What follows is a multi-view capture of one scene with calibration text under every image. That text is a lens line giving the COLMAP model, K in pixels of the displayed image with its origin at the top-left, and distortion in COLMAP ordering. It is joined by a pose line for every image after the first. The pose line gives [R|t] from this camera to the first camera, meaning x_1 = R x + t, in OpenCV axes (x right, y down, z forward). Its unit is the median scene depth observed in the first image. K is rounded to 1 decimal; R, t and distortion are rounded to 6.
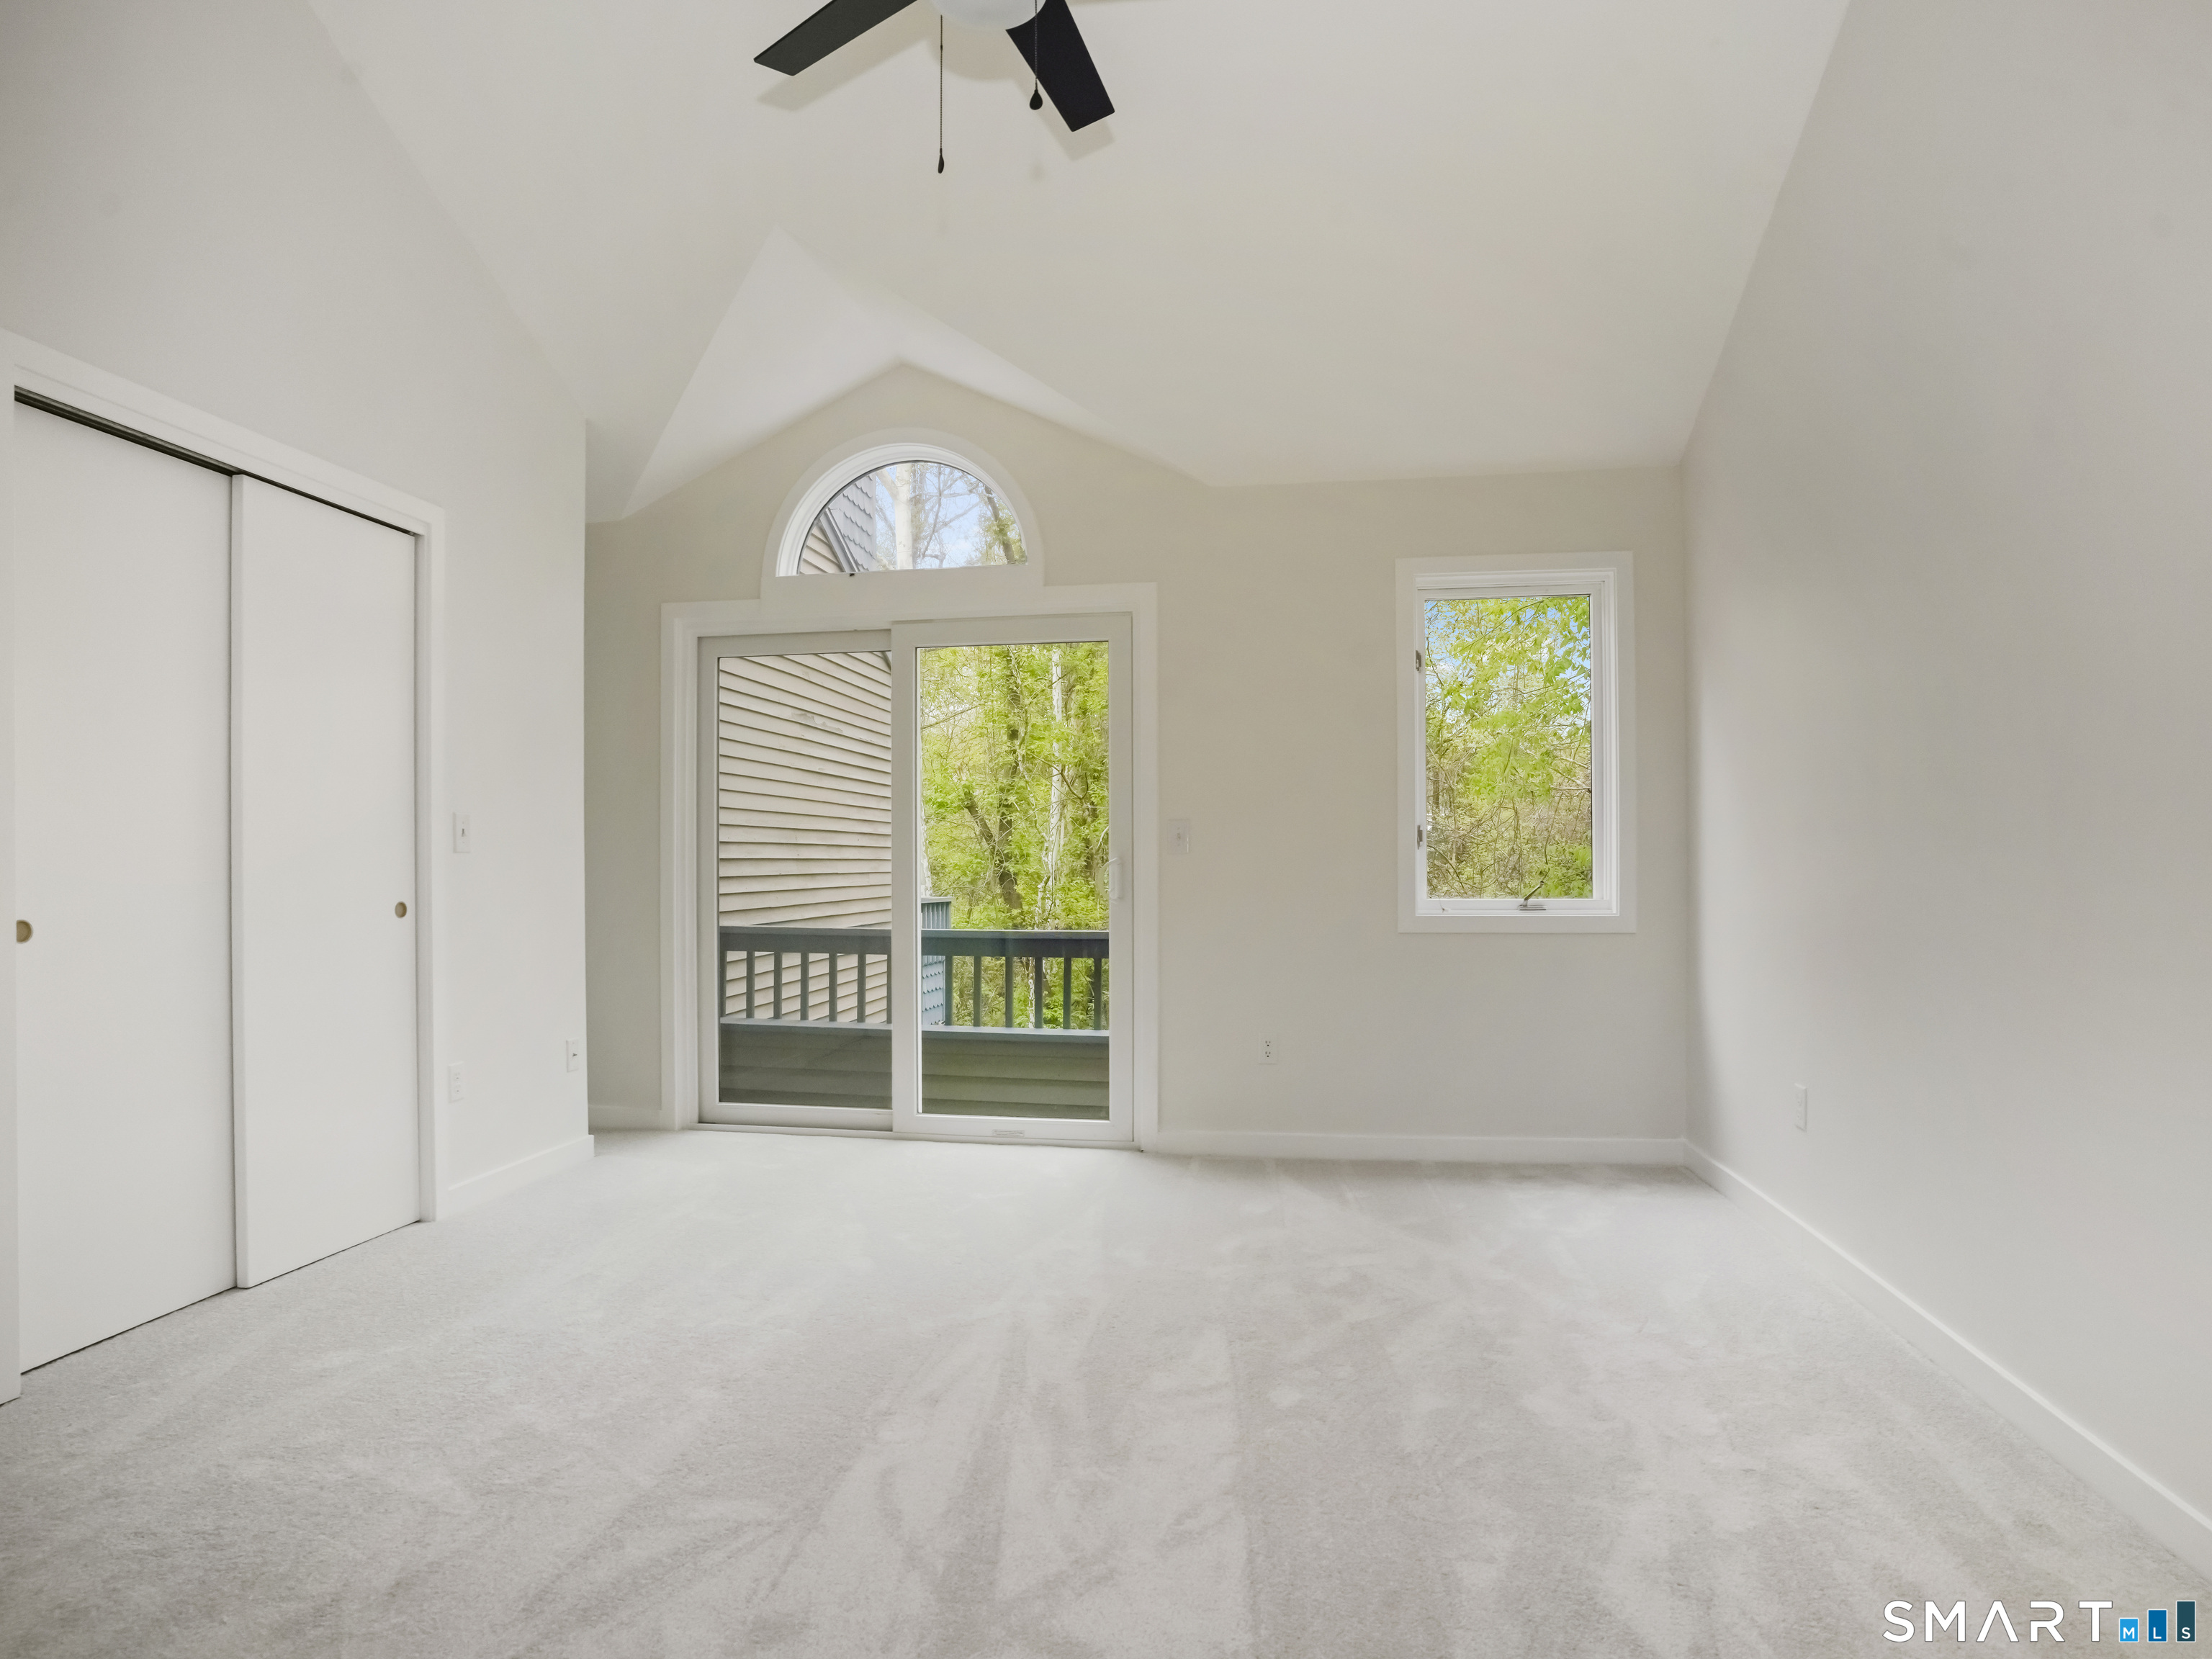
lens RADIAL K [[1238.3, 0, 1124.7], [0, 1238.3, 855.7], [0, 0, 1]] dist [-0.082615, 0.037306]
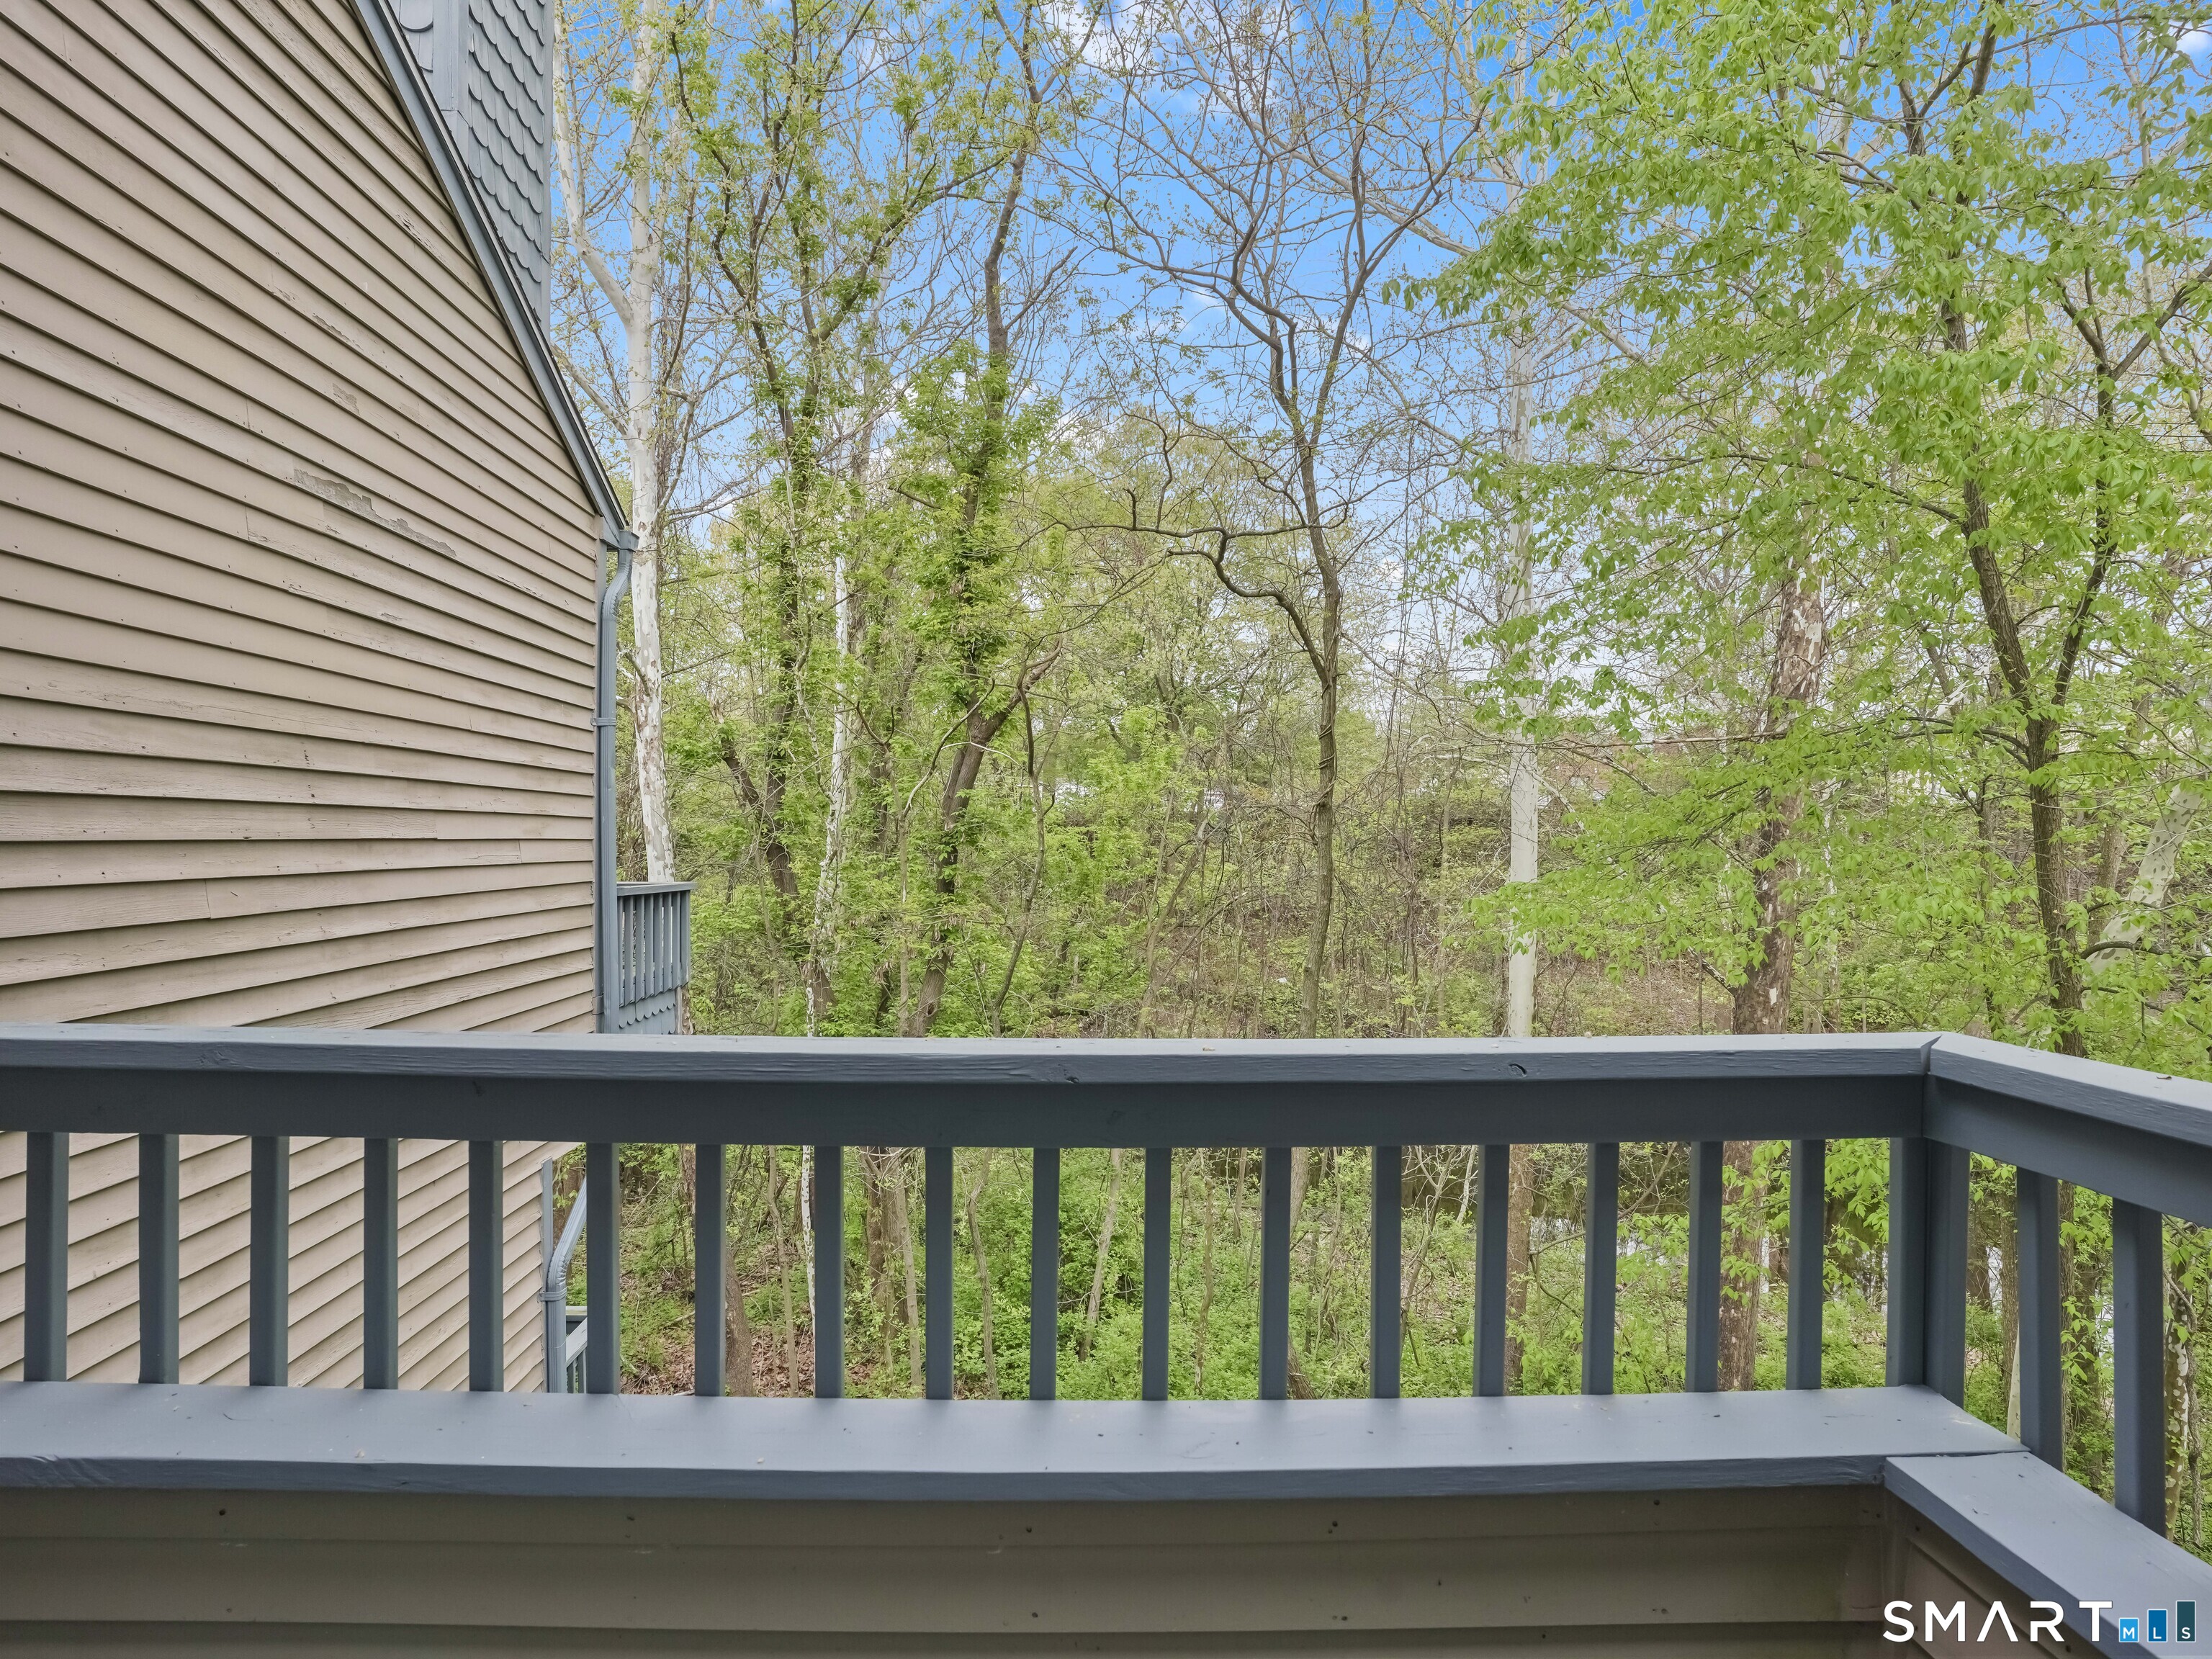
lens RADIAL K [[1238.3, 0, 1124.7], [0, 1238.3, 855.7], [0, 0, 1]] dist [-0.082615, 0.037306]
pose [[0.983082, 0.011008, 0.182833, -0.024188], [-0.014426, 0.999745, 0.017379, 0.004010], [-0.182595, -0.019723, 0.982990, 0.222326]]
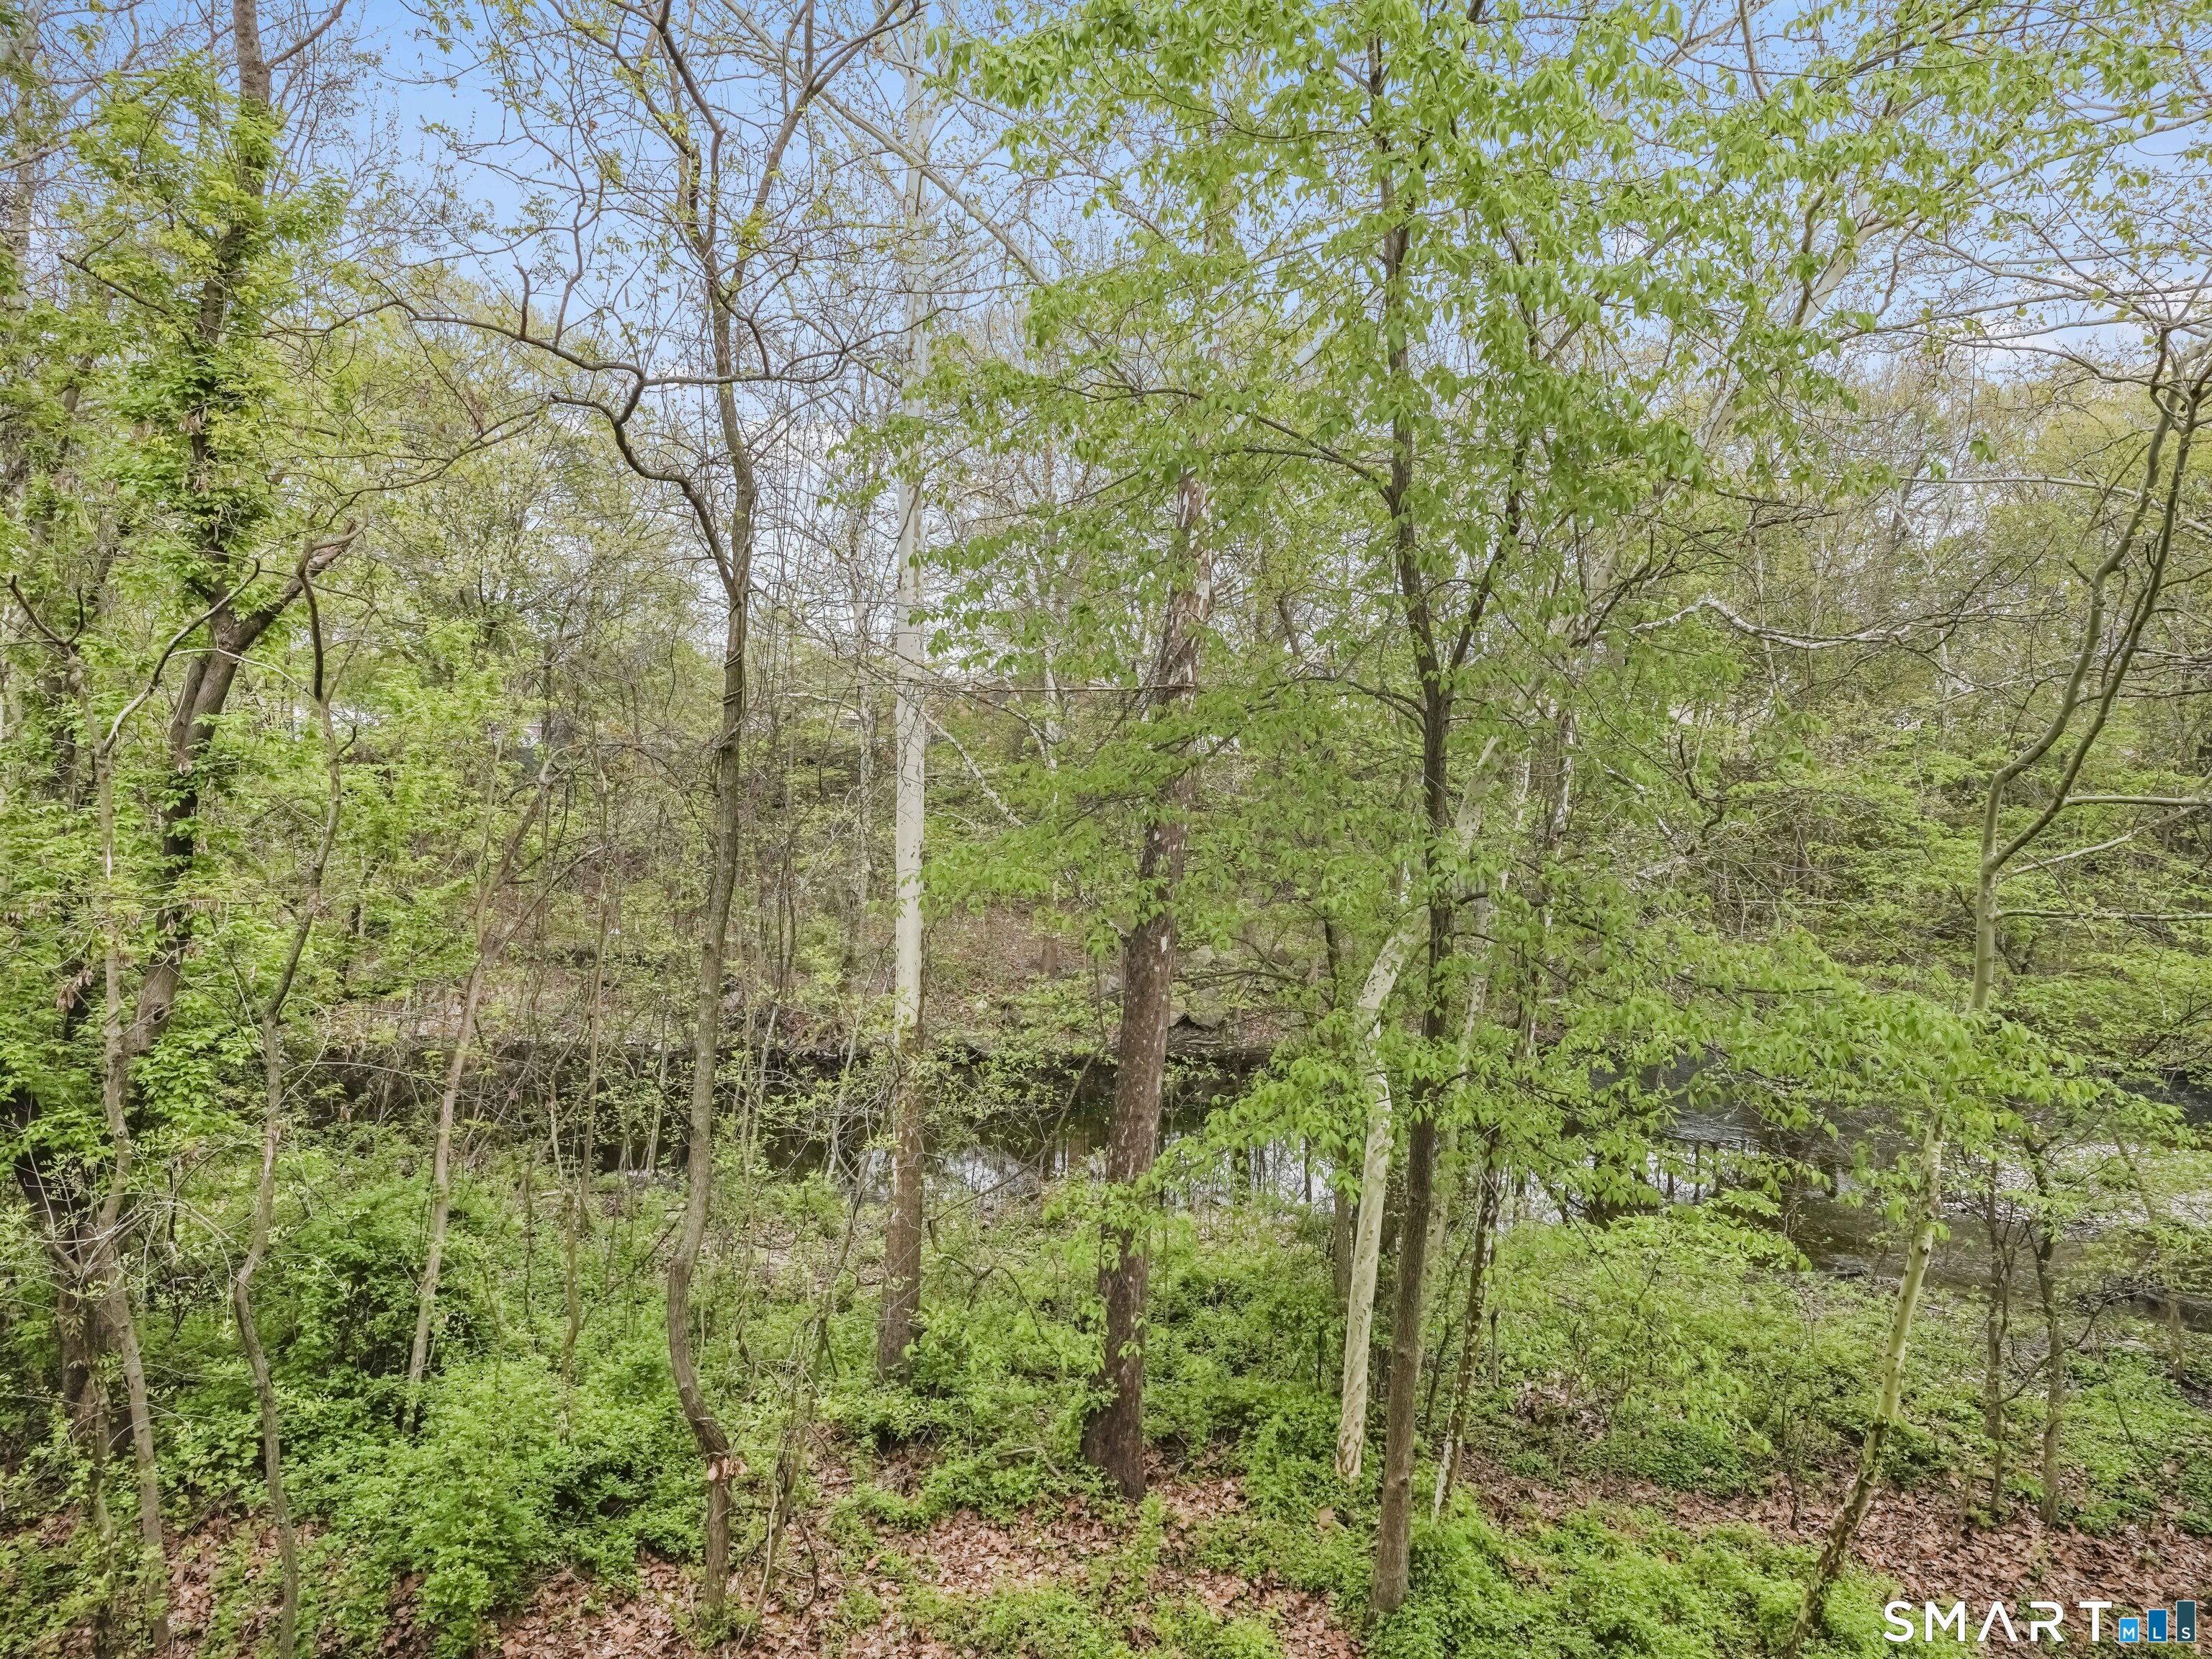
lens RADIAL K [[1238.3, 0, 1124.7], [0, 1238.3, 855.7], [0, 0, 1]] dist [-0.082615, 0.037306]
pose [[0.754942, -0.014280, 0.655636, -0.023504], [-0.028981, 0.998060, 0.055108, -0.000095], [-0.655151, -0.060604, 0.753063, 0.309269]]
